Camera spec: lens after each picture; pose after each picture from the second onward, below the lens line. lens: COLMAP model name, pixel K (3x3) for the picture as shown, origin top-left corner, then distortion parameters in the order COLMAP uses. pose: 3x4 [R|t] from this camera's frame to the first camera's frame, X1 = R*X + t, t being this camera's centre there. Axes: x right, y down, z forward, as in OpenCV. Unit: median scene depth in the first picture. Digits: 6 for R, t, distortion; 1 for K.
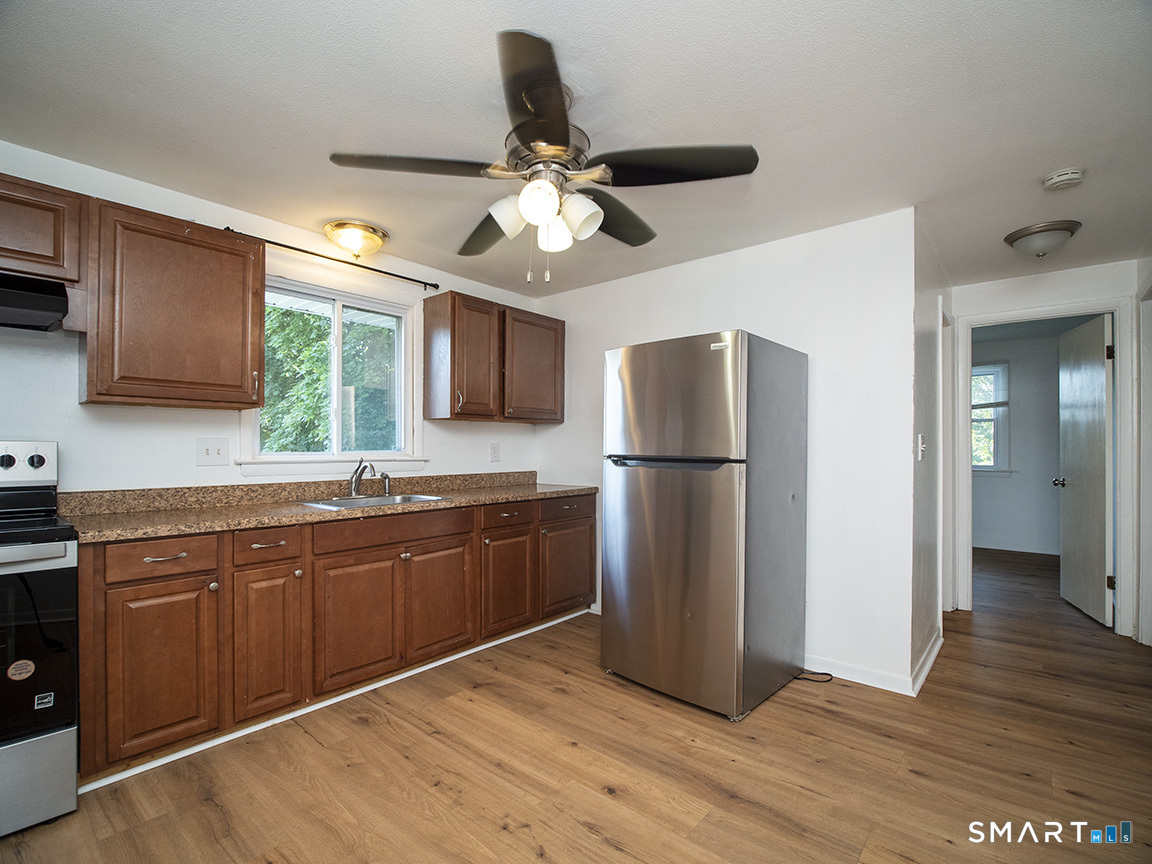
lens RADIAL K [[537.5, 0, 577.5], [0, 537.5, 456.6], [0, 0, 1]] dist [-0.016163, -0.001119]
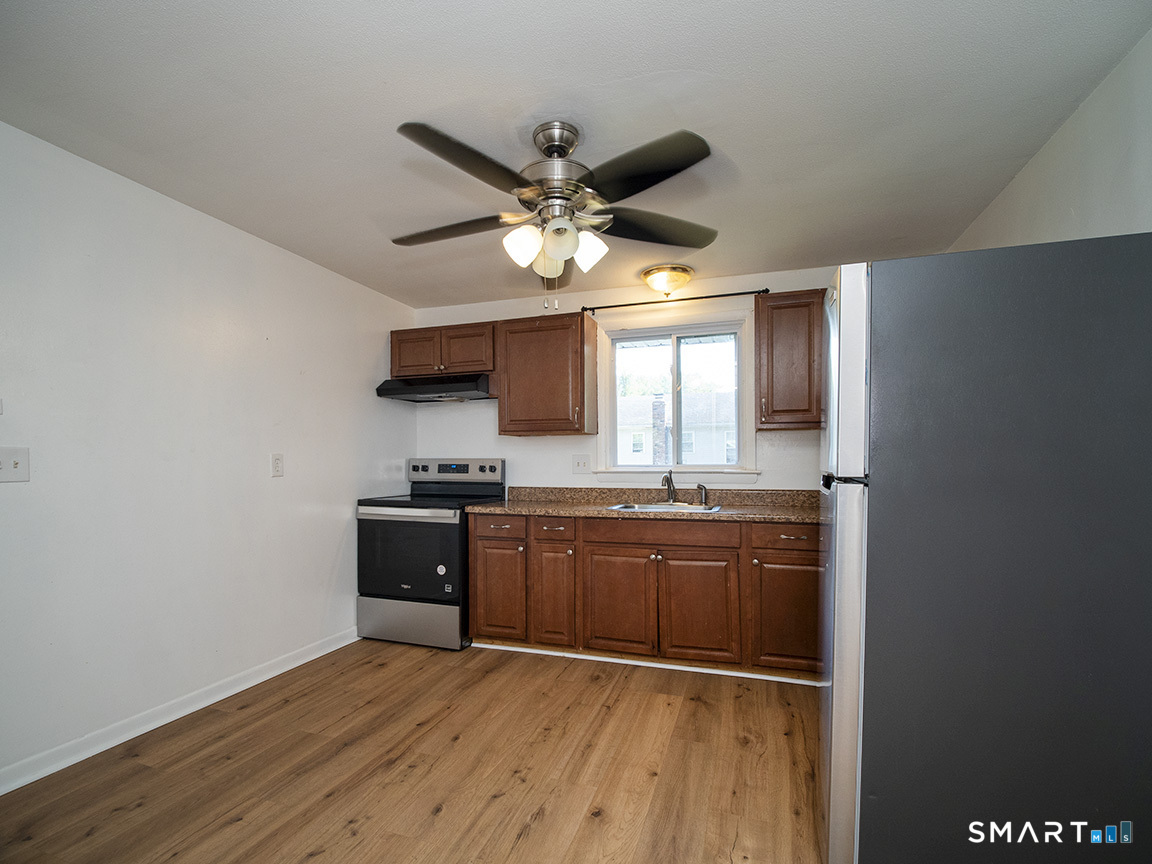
lens RADIAL K [[544.8, 0, 577.8], [0, 544.8, 476.6], [0, 0, 1]] dist [-0.016832, -0.001072]
pose [[0.373112, 0.021916, -0.927527, 0.793293], [-0.010992, 0.999755, 0.019201, -0.004126], [0.927721, 0.003031, 0.373262, 0.501038]]
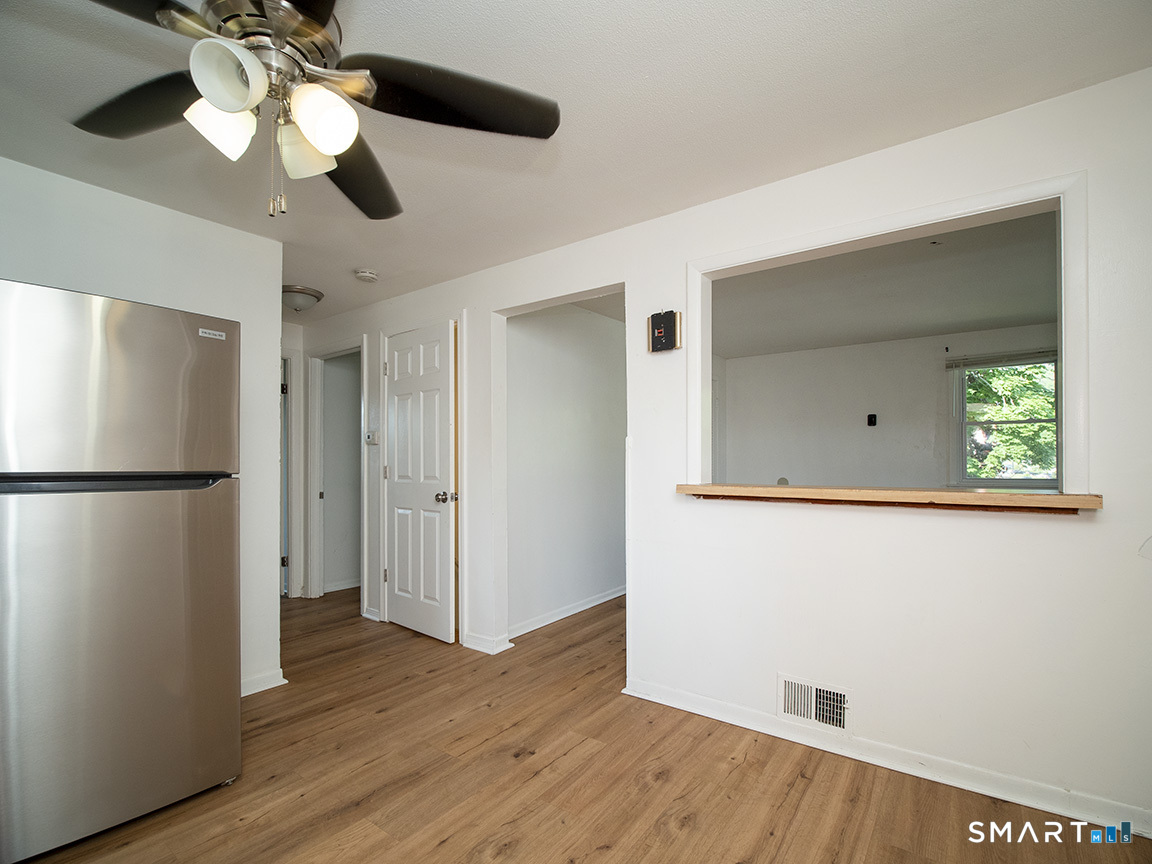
lens RADIAL K [[544.8, 0, 577.8], [0, 544.8, 476.6], [0, 0, 1]] dist [-0.016832, -0.001072]
pose [[-0.077822, -0.026590, 0.996613, -0.616949], [0.014922, 0.999501, 0.027833, -0.007008], [-0.996856, 0.017037, -0.077386, 0.535105]]
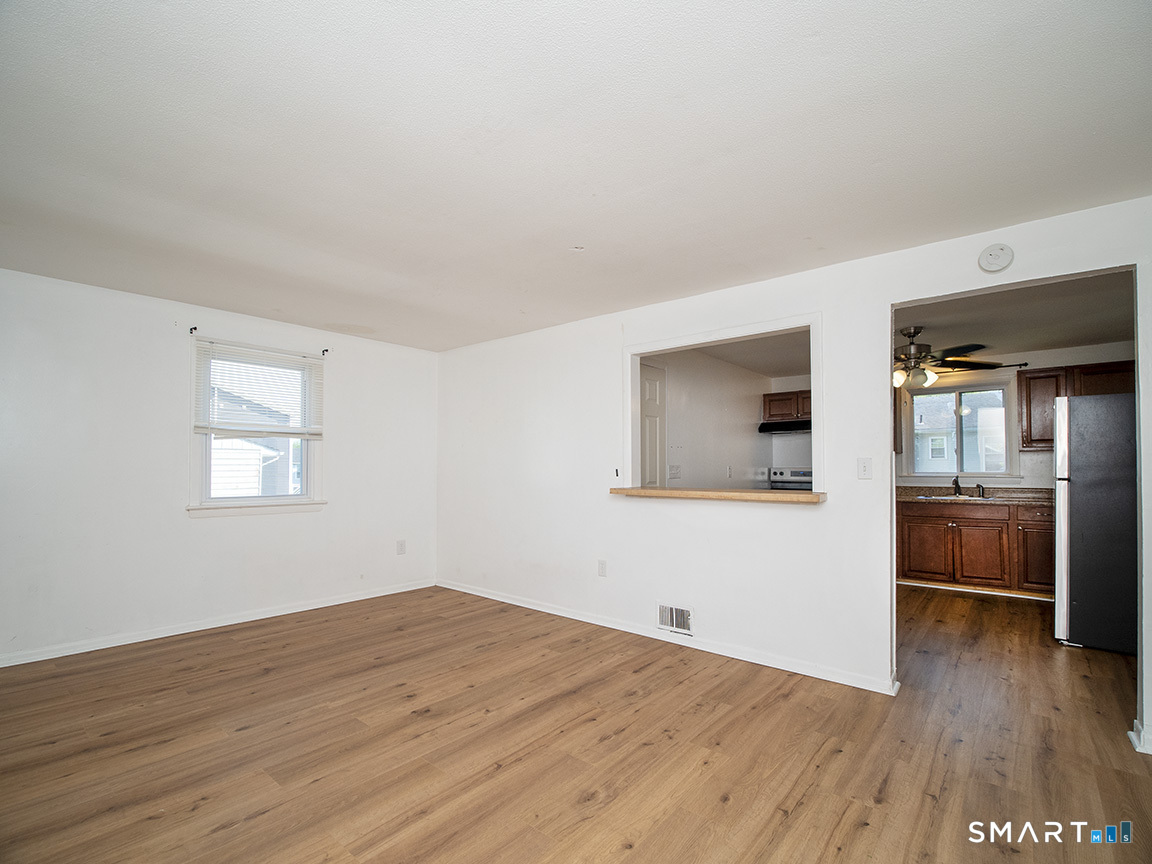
lens RADIAL K [[537.5, 0, 577.5], [0, 537.5, 456.6], [0, 0, 1]] dist [-0.016163, -0.001119]
pose [[-0.002086, -0.021408, -0.999769, 1.968726], [-0.017156, 0.999624, -0.021369, -0.000639], [0.999851, 0.017108, -0.002453, -0.458904]]
